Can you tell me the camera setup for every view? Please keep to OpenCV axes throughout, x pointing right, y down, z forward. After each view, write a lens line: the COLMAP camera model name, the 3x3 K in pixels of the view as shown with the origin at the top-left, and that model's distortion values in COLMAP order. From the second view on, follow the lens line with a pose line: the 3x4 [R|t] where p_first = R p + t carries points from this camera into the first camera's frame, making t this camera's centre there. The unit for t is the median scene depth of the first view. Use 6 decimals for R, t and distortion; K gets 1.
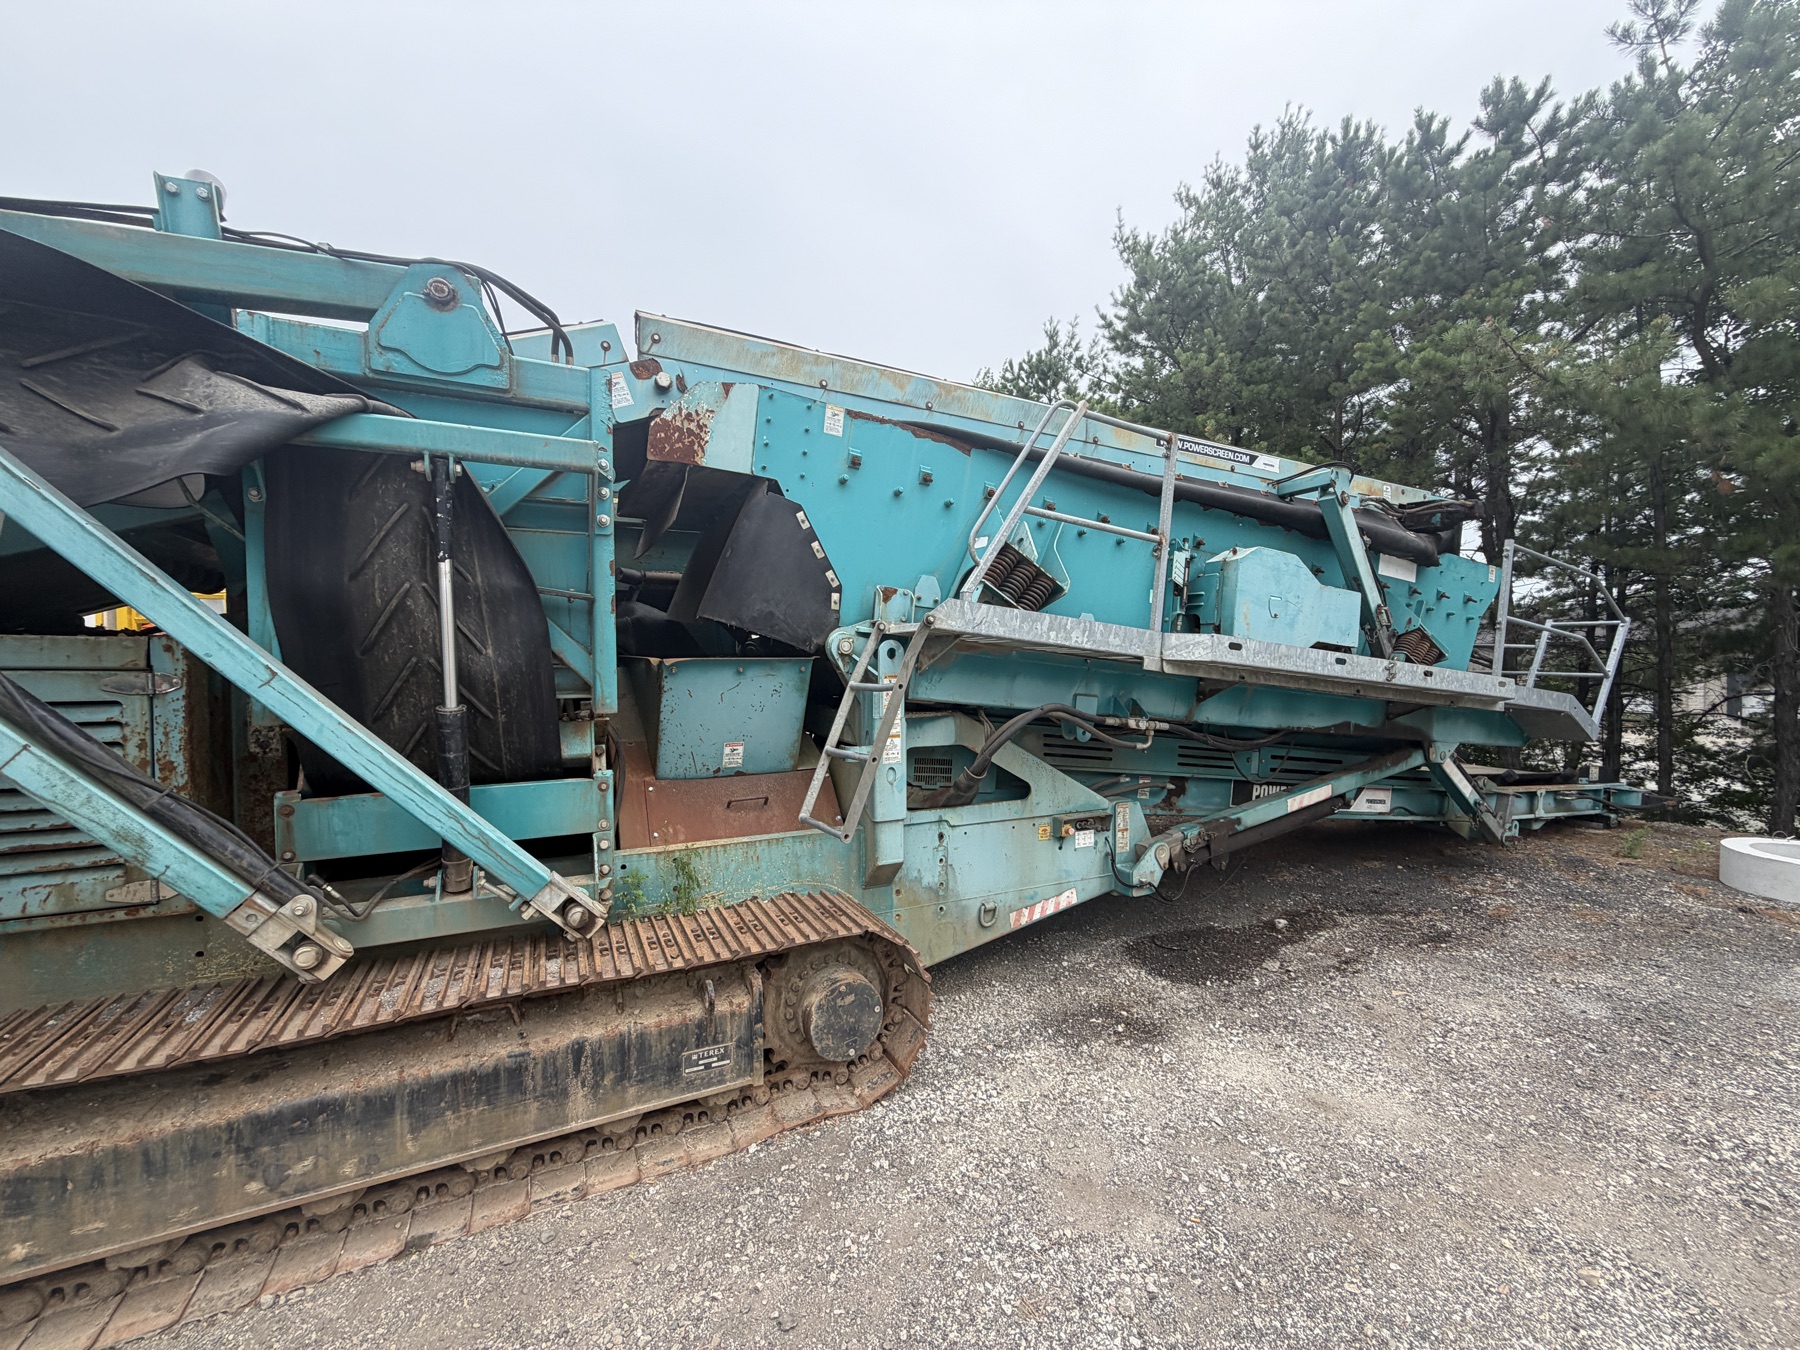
lens RADIAL K [[708.7, 0, 902.2], [0, 708.7, 667.7], [0, 0, 1]] dist [-0.000889, 0.000014]
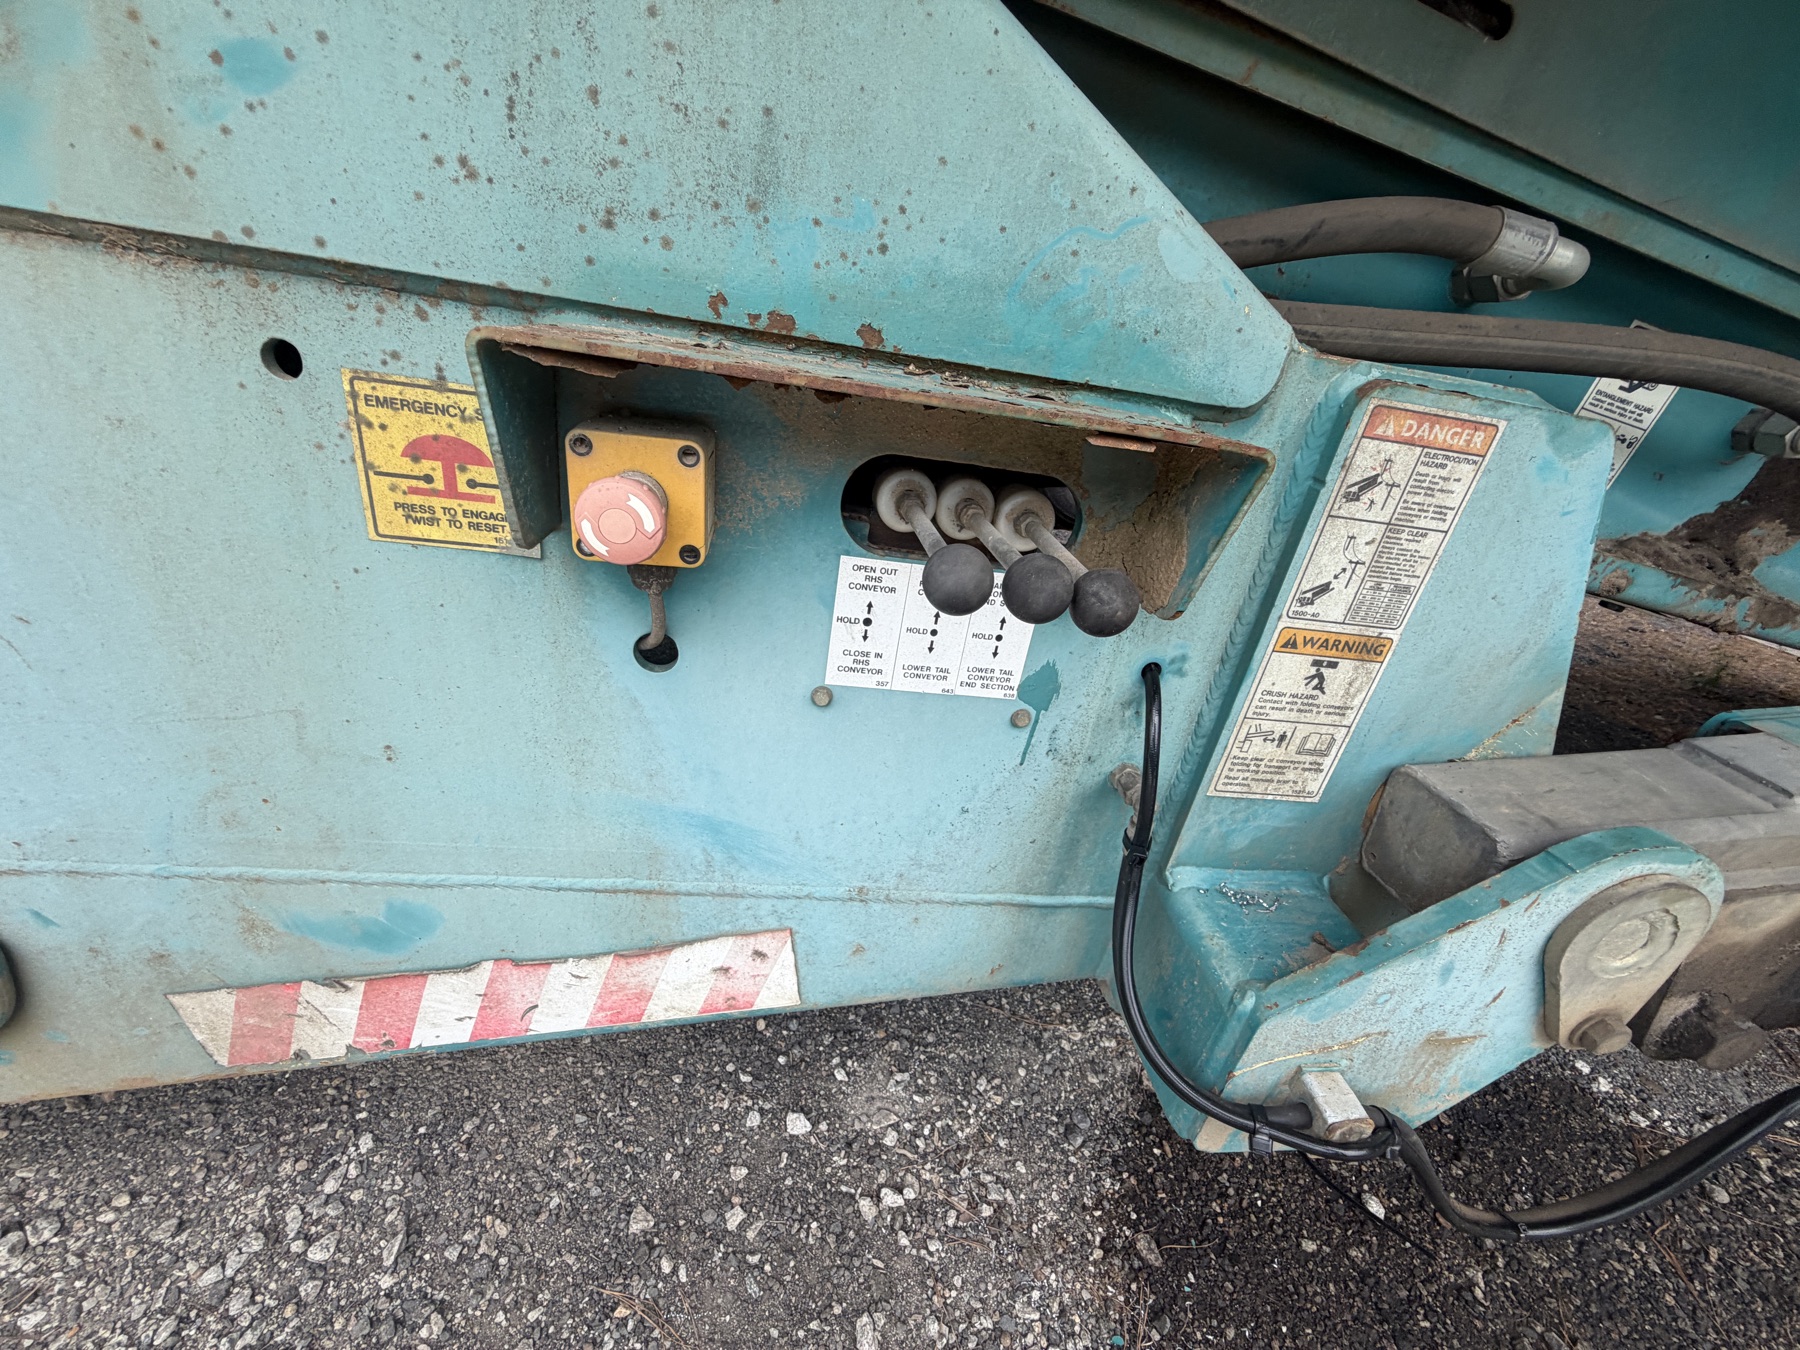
lens RADIAL K [[708.7, 0, 902.2], [0, 708.7, 667.7], [0, 0, 1]] dist [-0.000889, 0.000014]
pose [[0.930004, 0.279298, -0.238923, 0.279245], [-0.153332, 0.885598, 0.438413, 0.195639], [0.334038, -0.371092, 0.866435, 0.889231]]
